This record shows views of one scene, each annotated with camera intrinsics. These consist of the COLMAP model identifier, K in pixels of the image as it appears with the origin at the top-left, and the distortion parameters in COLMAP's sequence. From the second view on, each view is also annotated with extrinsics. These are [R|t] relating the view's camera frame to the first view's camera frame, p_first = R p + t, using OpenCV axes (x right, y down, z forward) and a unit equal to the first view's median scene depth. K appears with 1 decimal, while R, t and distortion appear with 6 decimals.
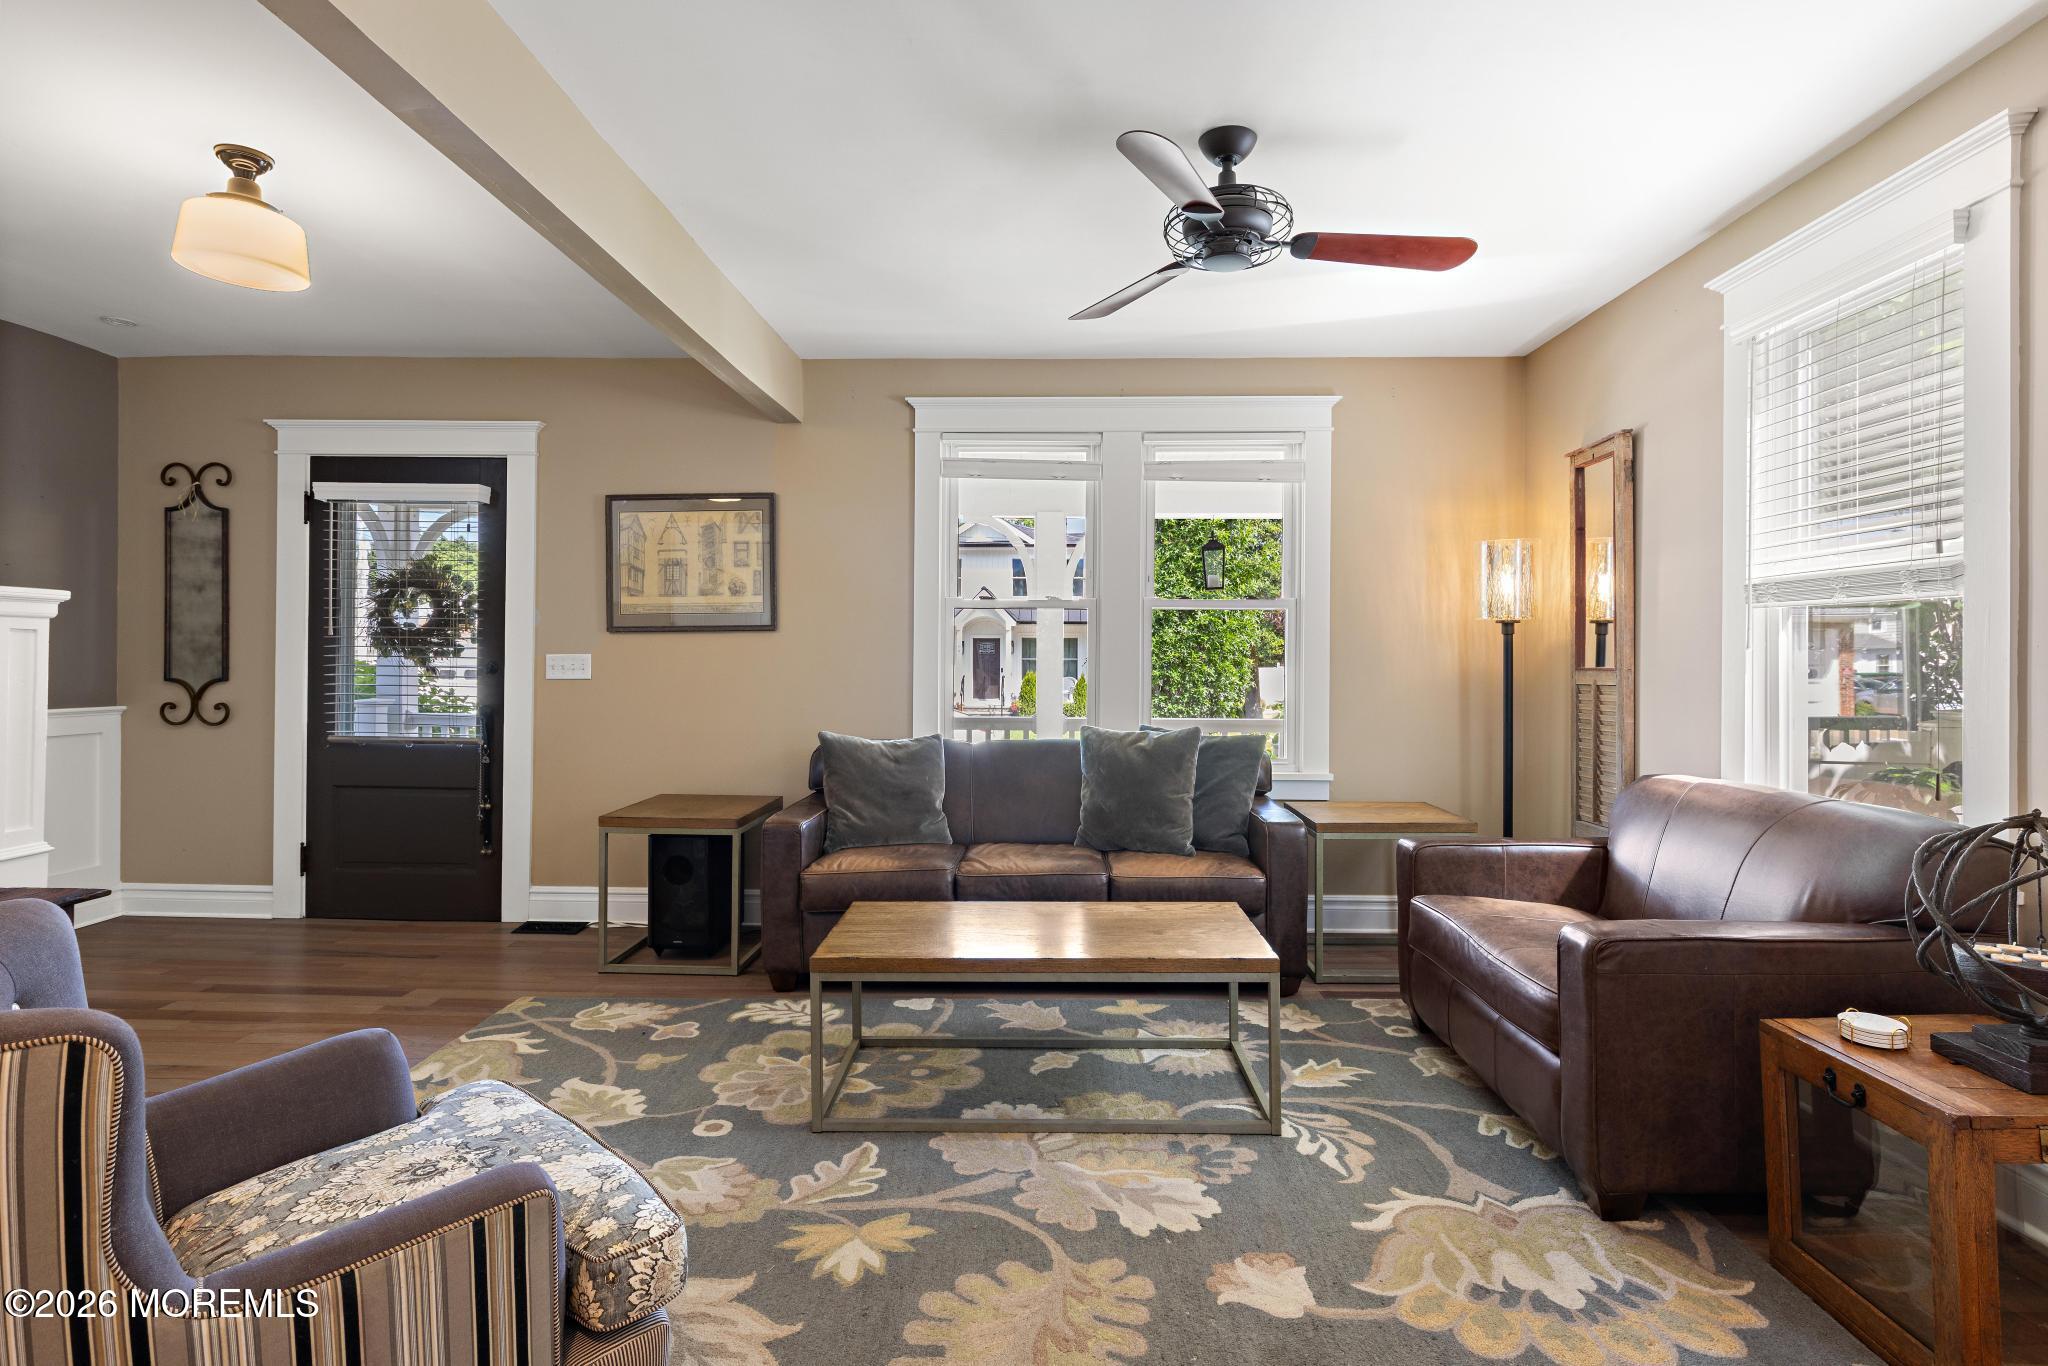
lens RADIAL K [[1034.7, 0, 1029.6], [0, 1034.7, 661.5], [0, 0, 1]] dist [0.005840, -0.001298]
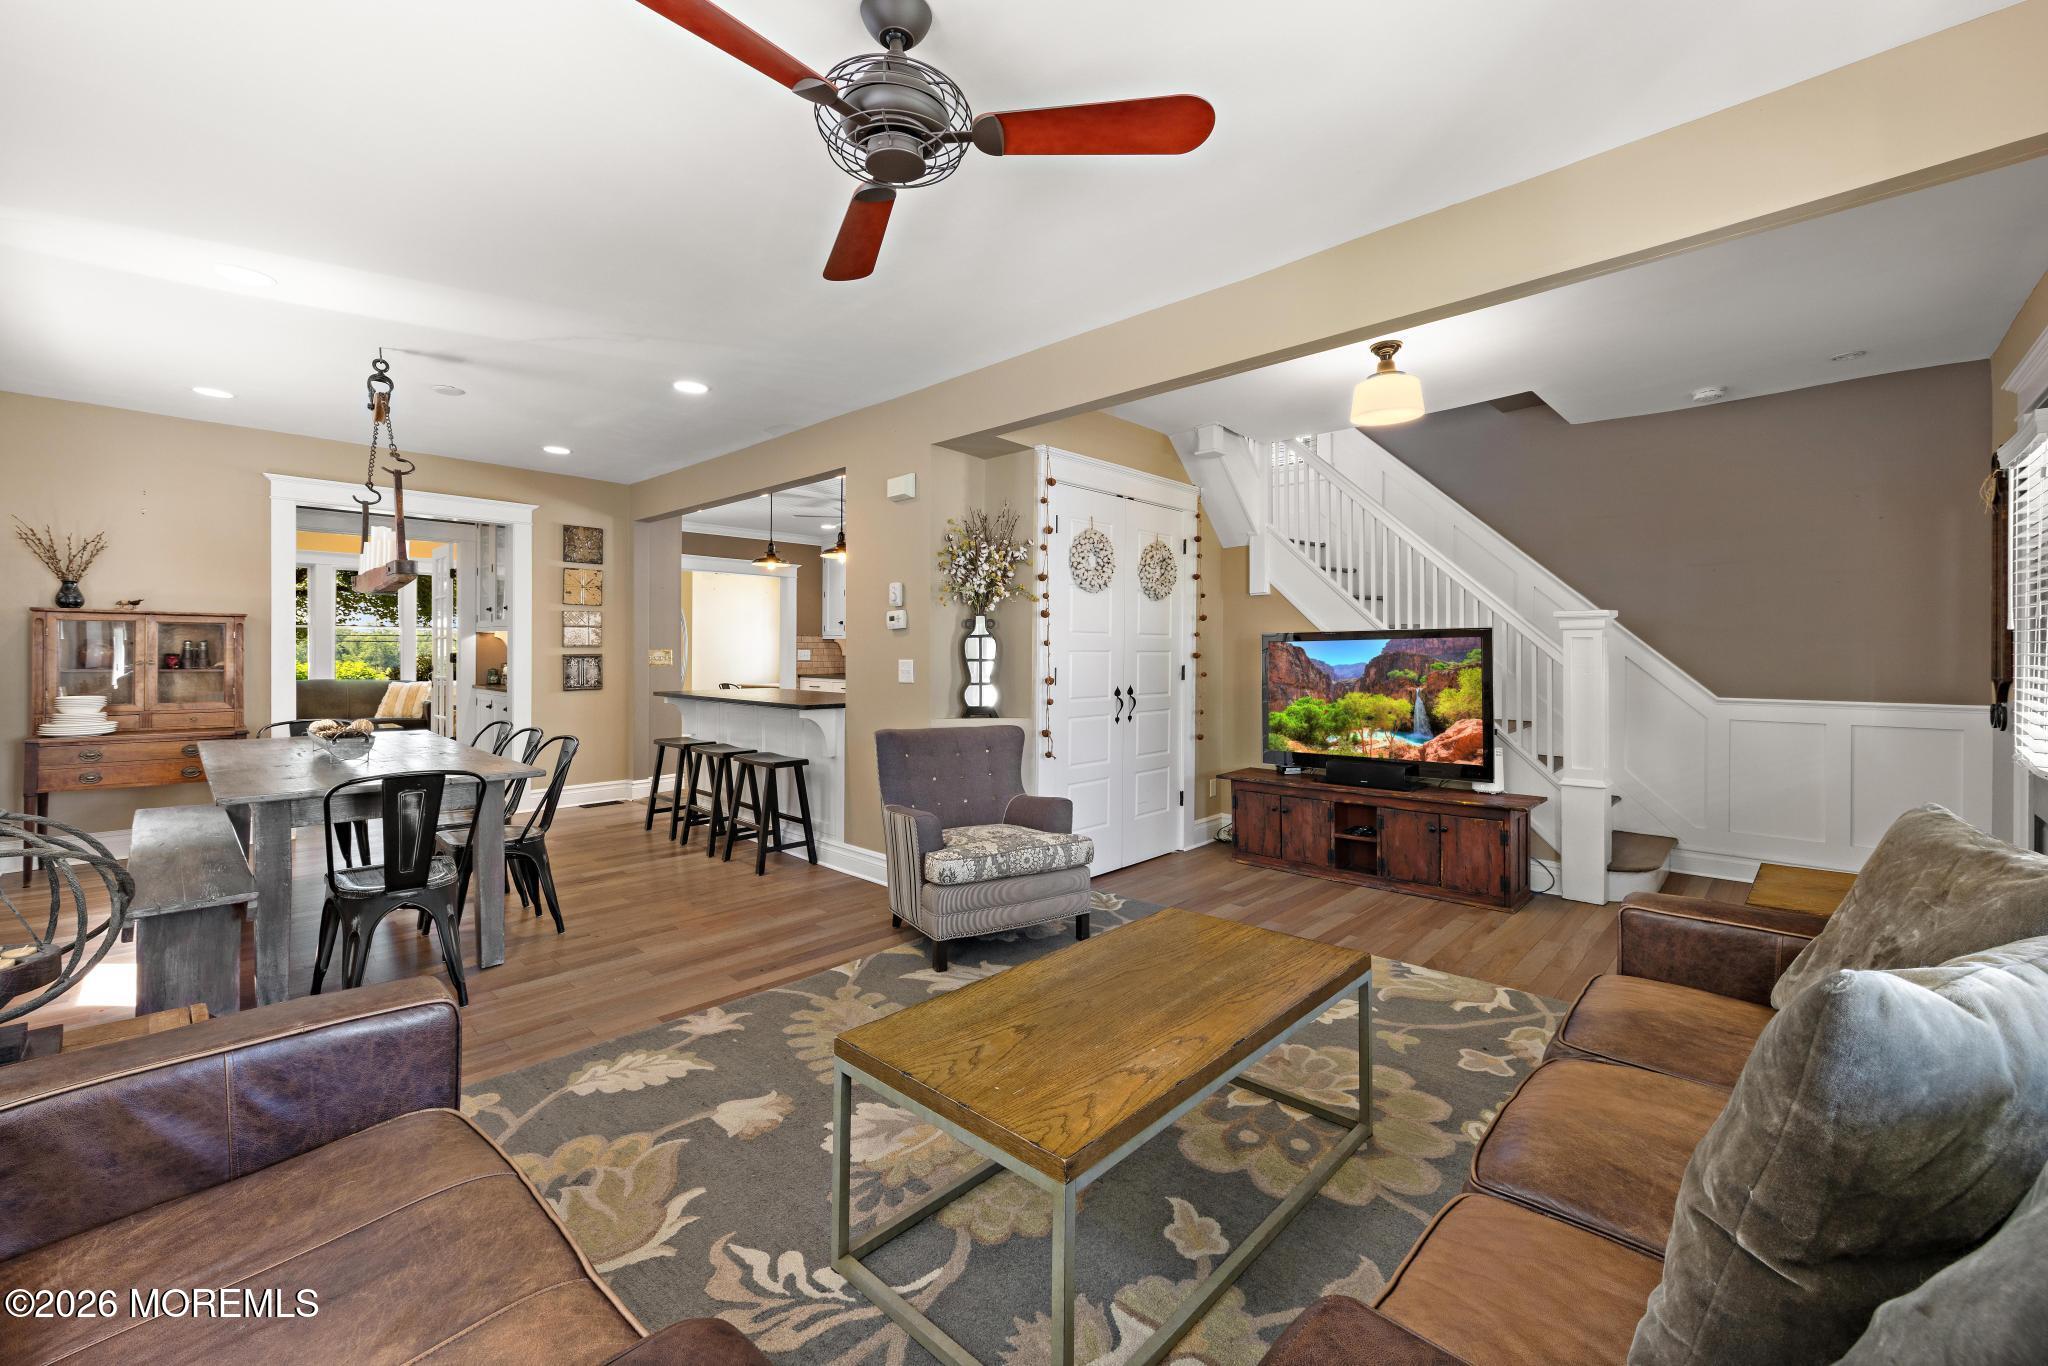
lens RADIAL K [[829.5, 0, 1023.0], [0, 829.5, 651.9], [0, 0, 1]] dist [0.009187, -0.000846]
pose [[-0.672668, -0.007176, -0.739909, 0.450951], [-0.005670, 0.999974, -0.004544, 0.000920], [0.739922, 0.001138, -0.672691, 1.127018]]
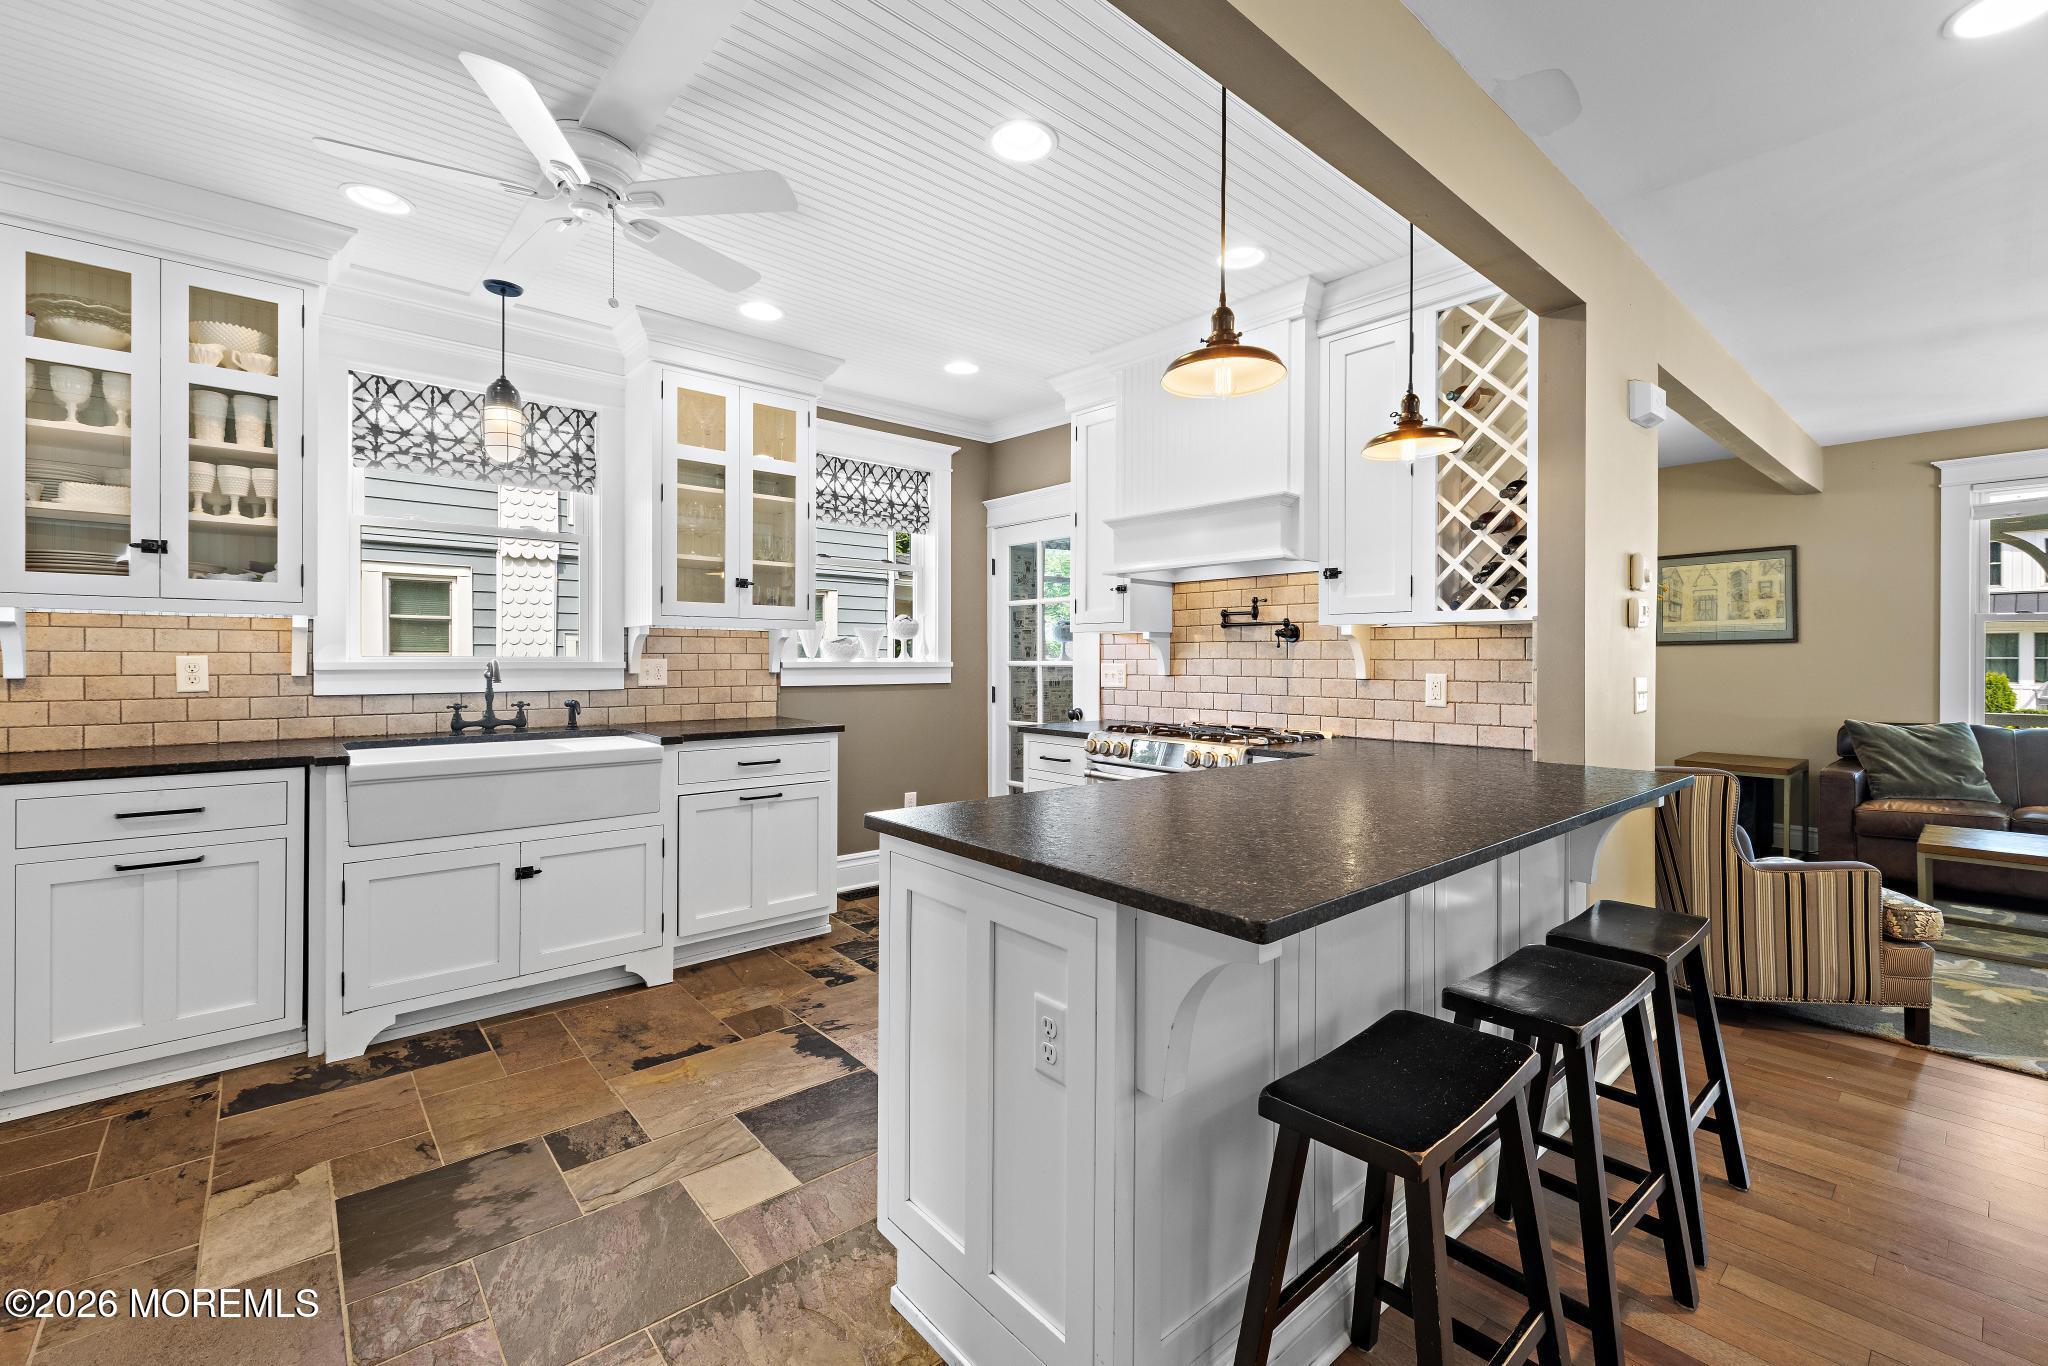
lens RADIAL K [[861.9, 0, 1030.1], [0, 861.9, 660.9], [0, 0, 1]] dist [0.007114, -0.001840]
pose [[0.679453, -0.001101, -0.733718, -0.118211], [0.001386, 0.999999, -0.000218, -0.007899], [0.733718, -0.000869, 0.679454, -0.748997]]
